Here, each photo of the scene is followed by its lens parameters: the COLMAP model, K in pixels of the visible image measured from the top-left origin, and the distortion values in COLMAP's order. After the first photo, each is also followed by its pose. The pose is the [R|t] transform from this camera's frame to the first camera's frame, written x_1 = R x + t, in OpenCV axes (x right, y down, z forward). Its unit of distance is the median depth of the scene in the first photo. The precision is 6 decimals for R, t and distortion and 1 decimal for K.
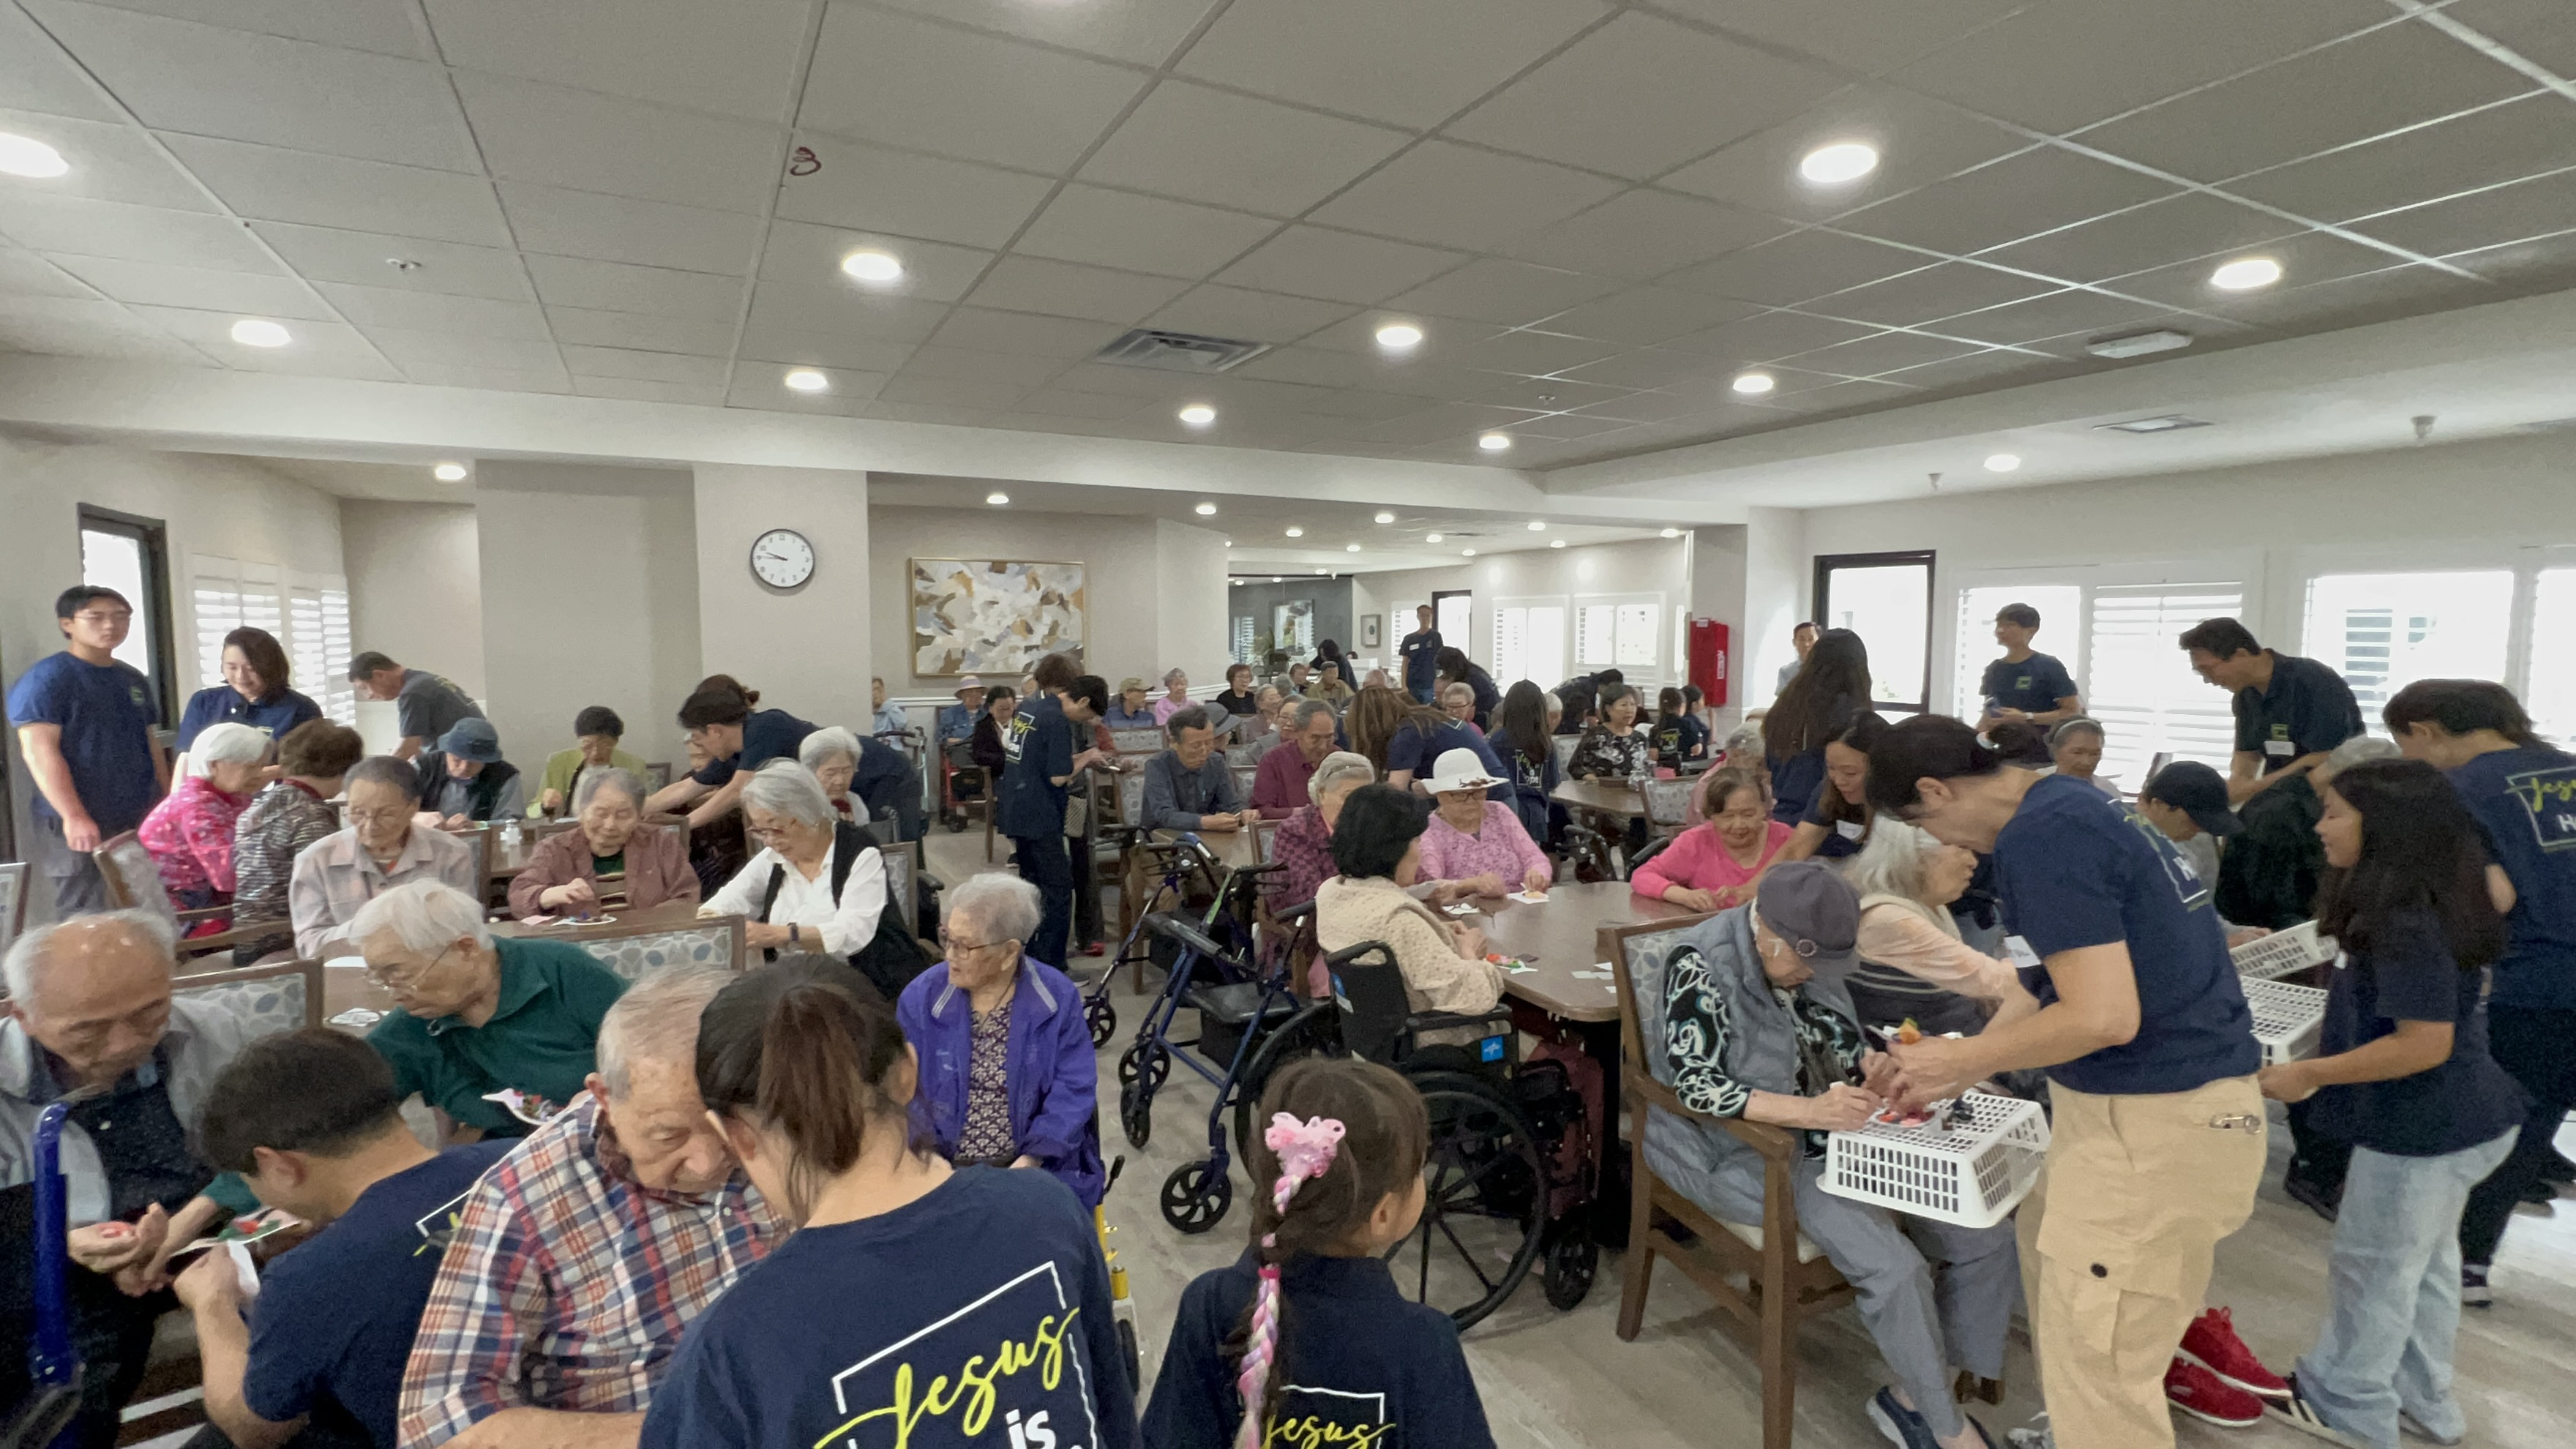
lens RADIAL K [[1184.0, 0, 1281.0], [0, 1184.0, 719.5], [0, 0, 1]] dist [-0.000769, -0.000096]
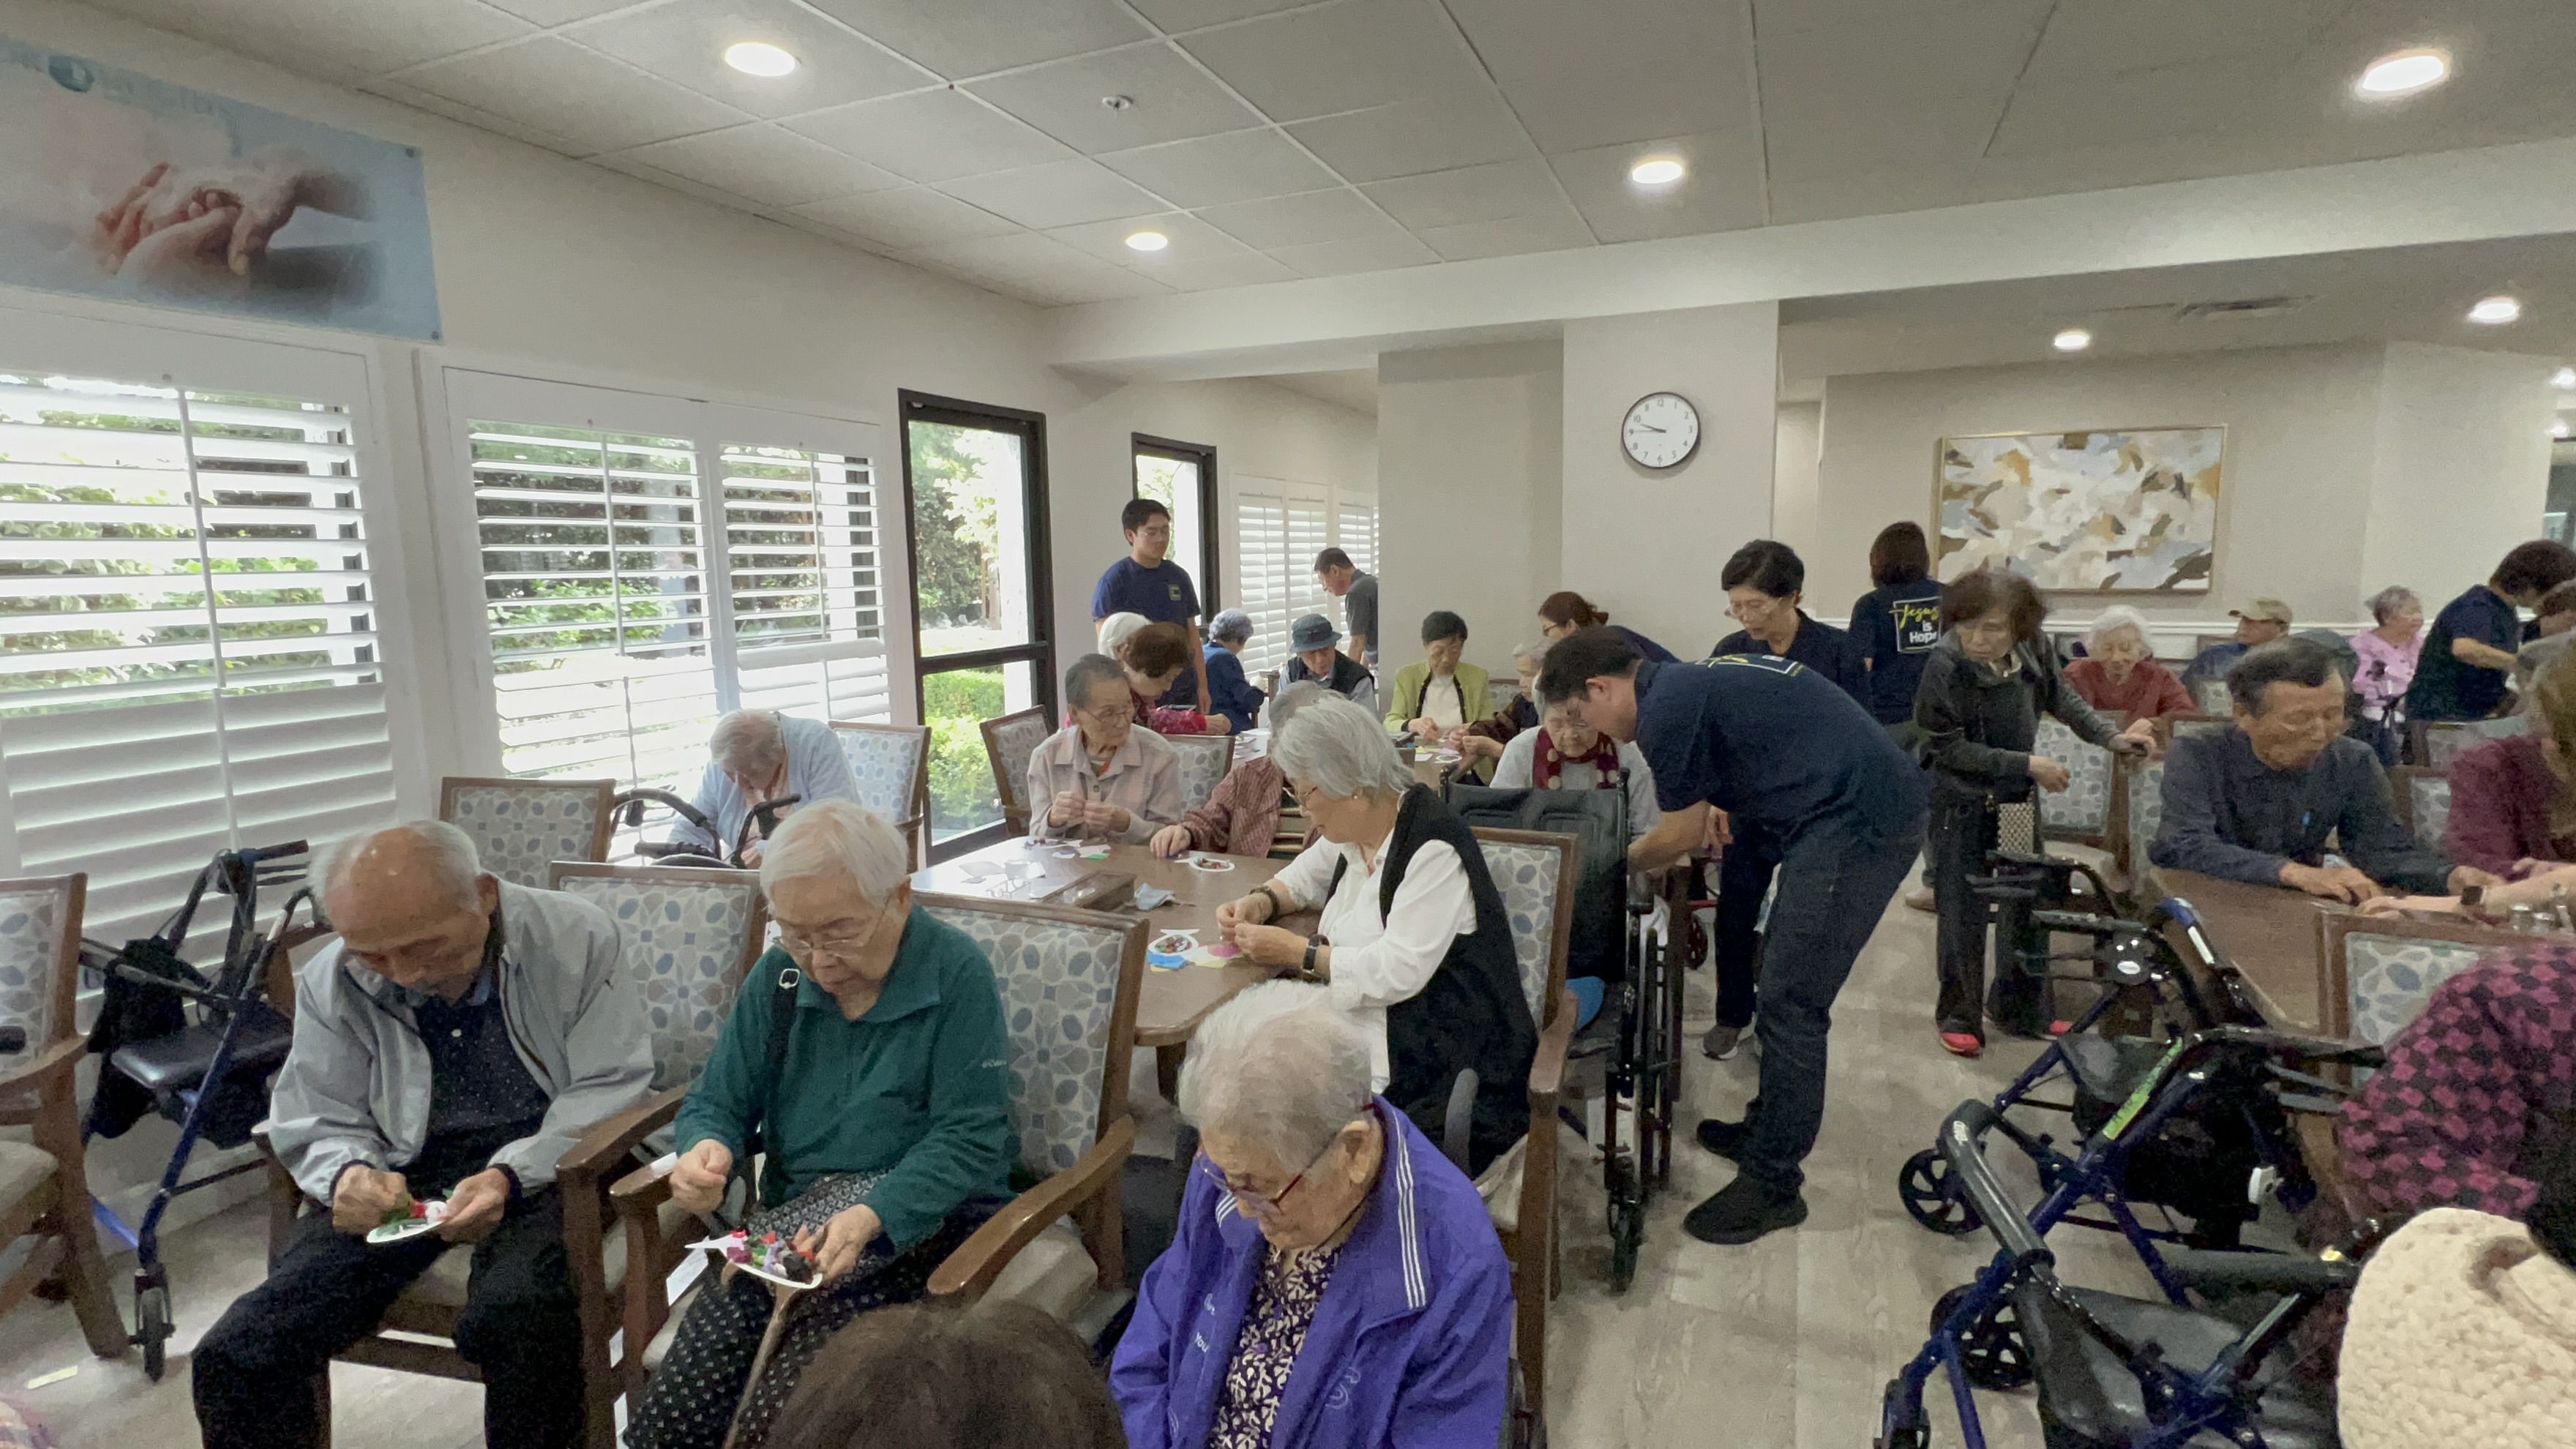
lens RADIAL K [[1184.0, 0, 1281.0], [0, 1184.0, 719.5], [0, 0, 1]] dist [-0.000769, -0.000096]
pose [[0.636577, 0.097145, -0.765070, 0.032624], [-0.045911, 0.995049, 0.088146, -0.002526], [0.769845, -0.020987, 0.637886, 0.260956]]
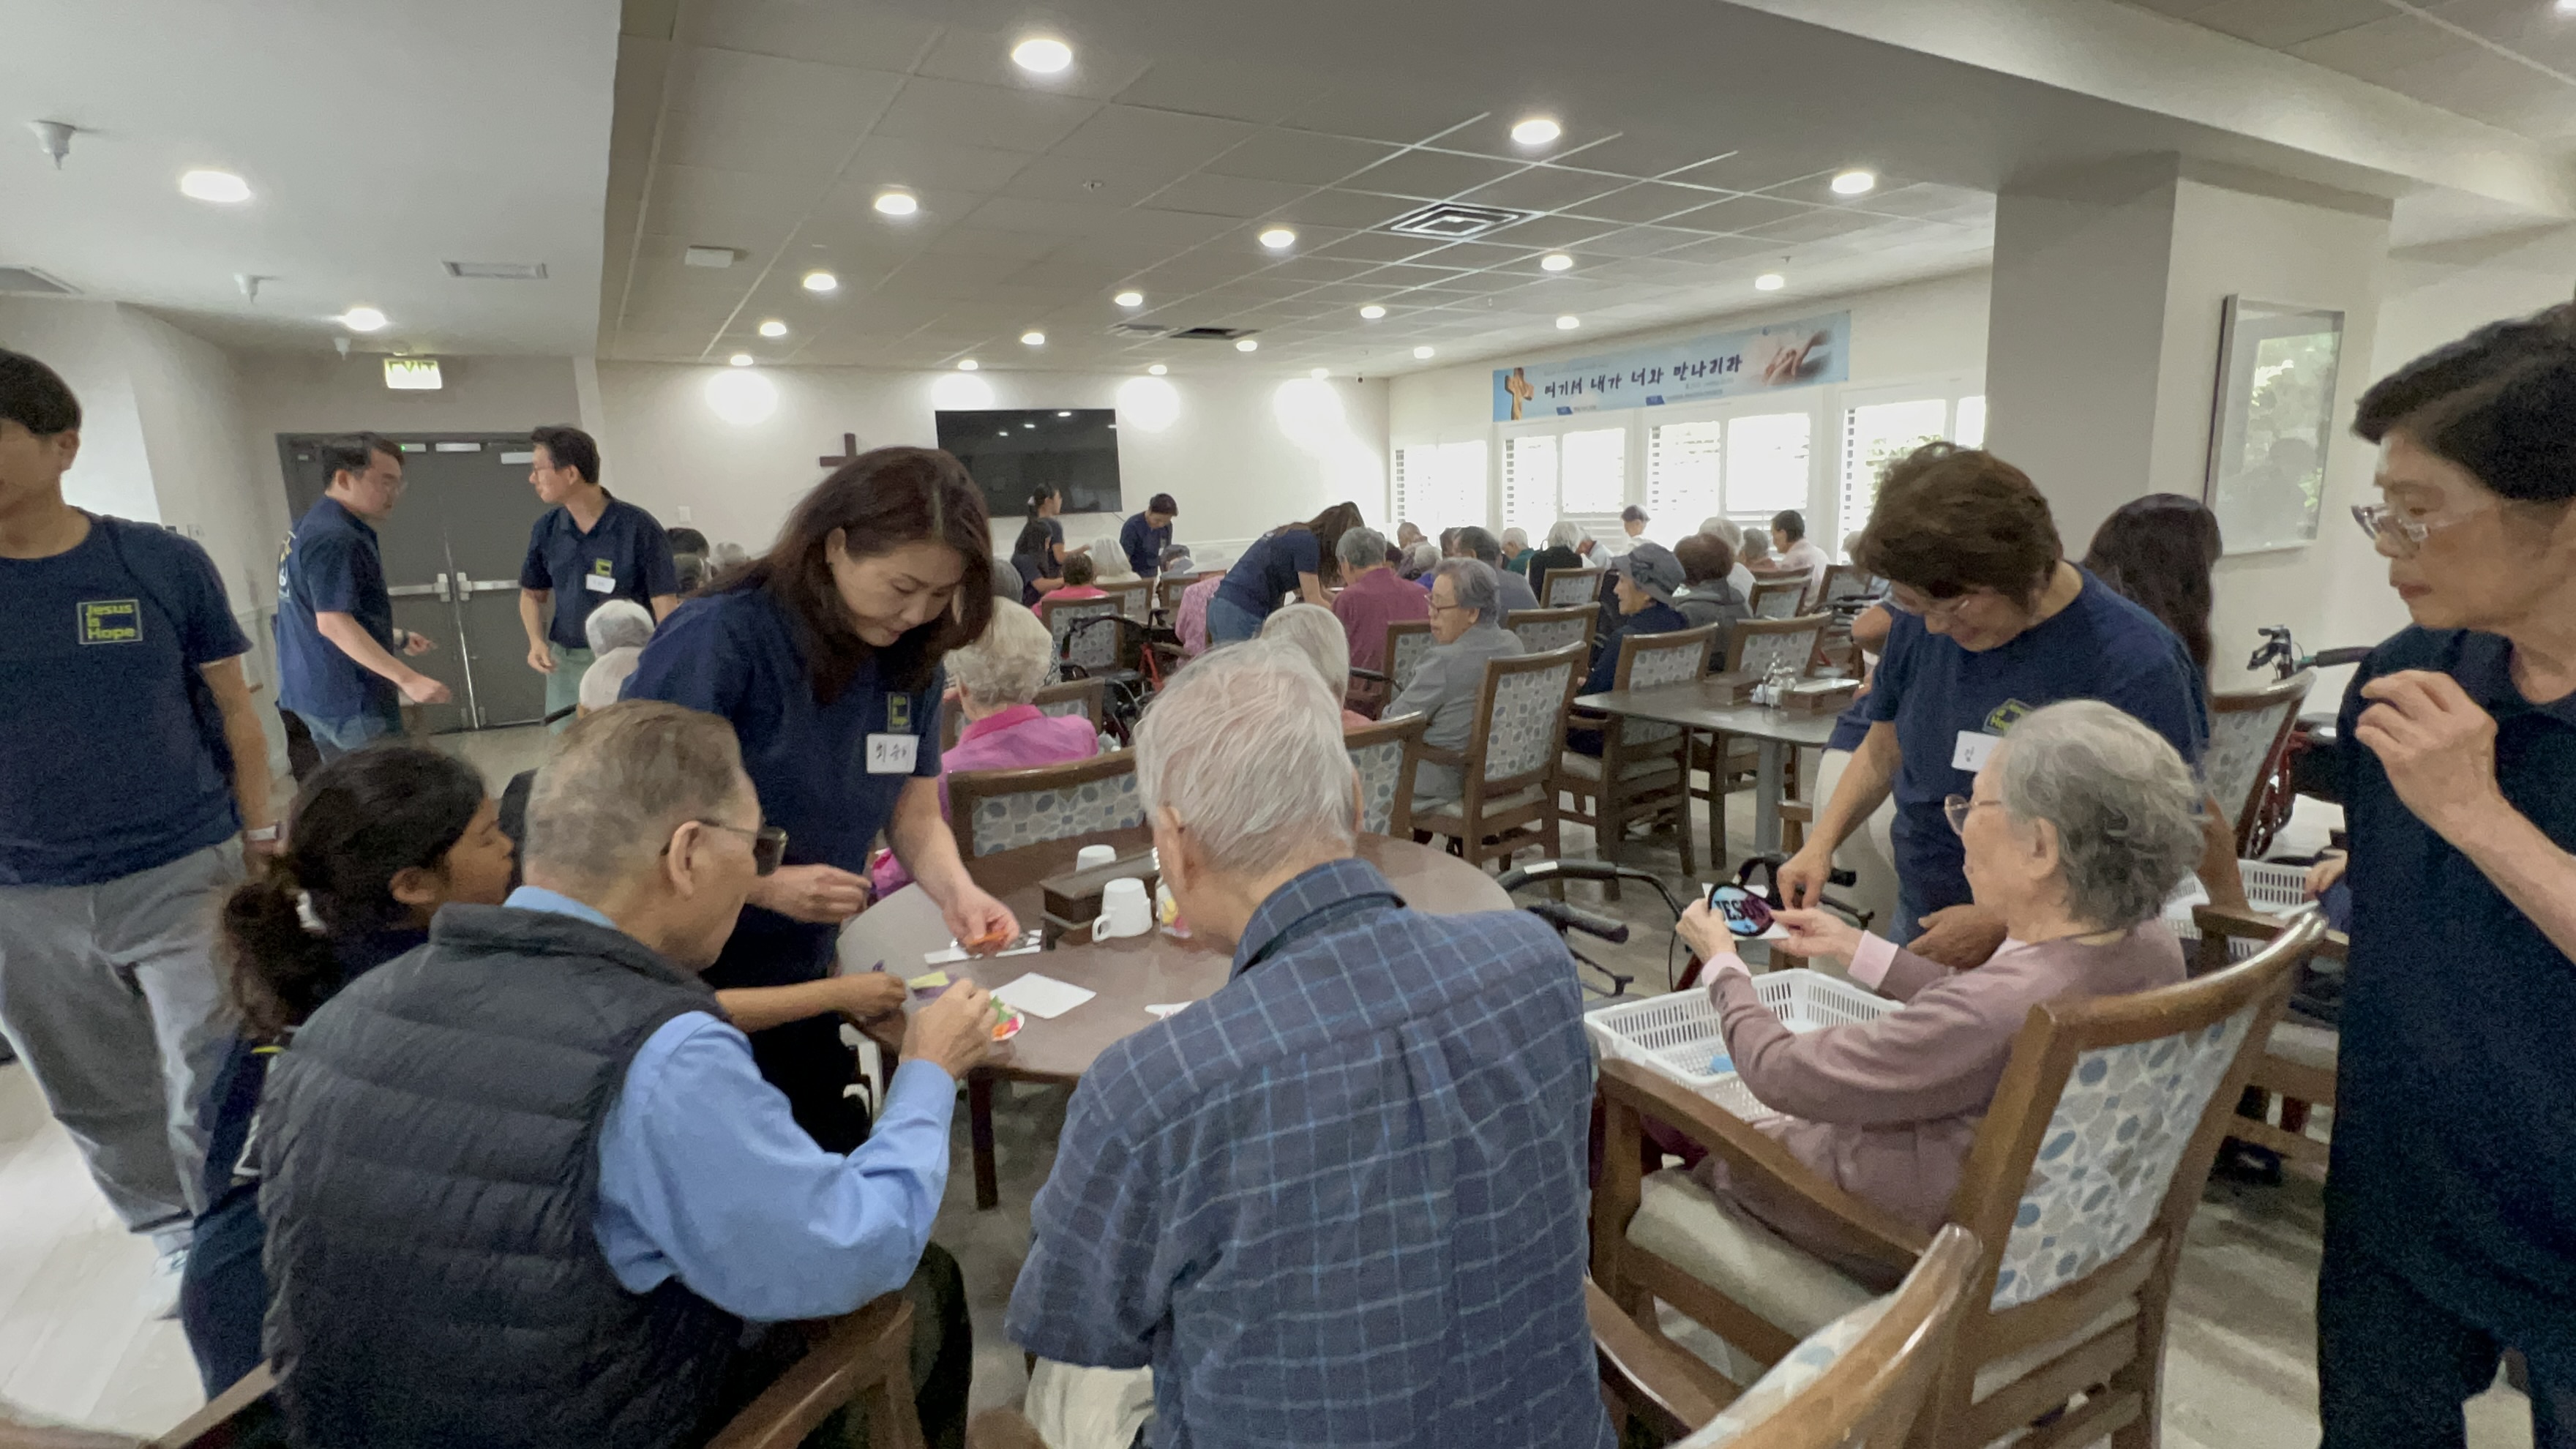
lens RADIAL K [[1184.0, 0, 1281.0], [0, 1184.0, 719.5], [0, 0, 1]] dist [-0.000769, -0.000096]
pose [[-0.997903, 0.039553, -0.051229, 0.112409], [0.025360, 0.967197, 0.252758, -0.080266], [0.059546, 0.250929, -0.966172, 1.544389]]
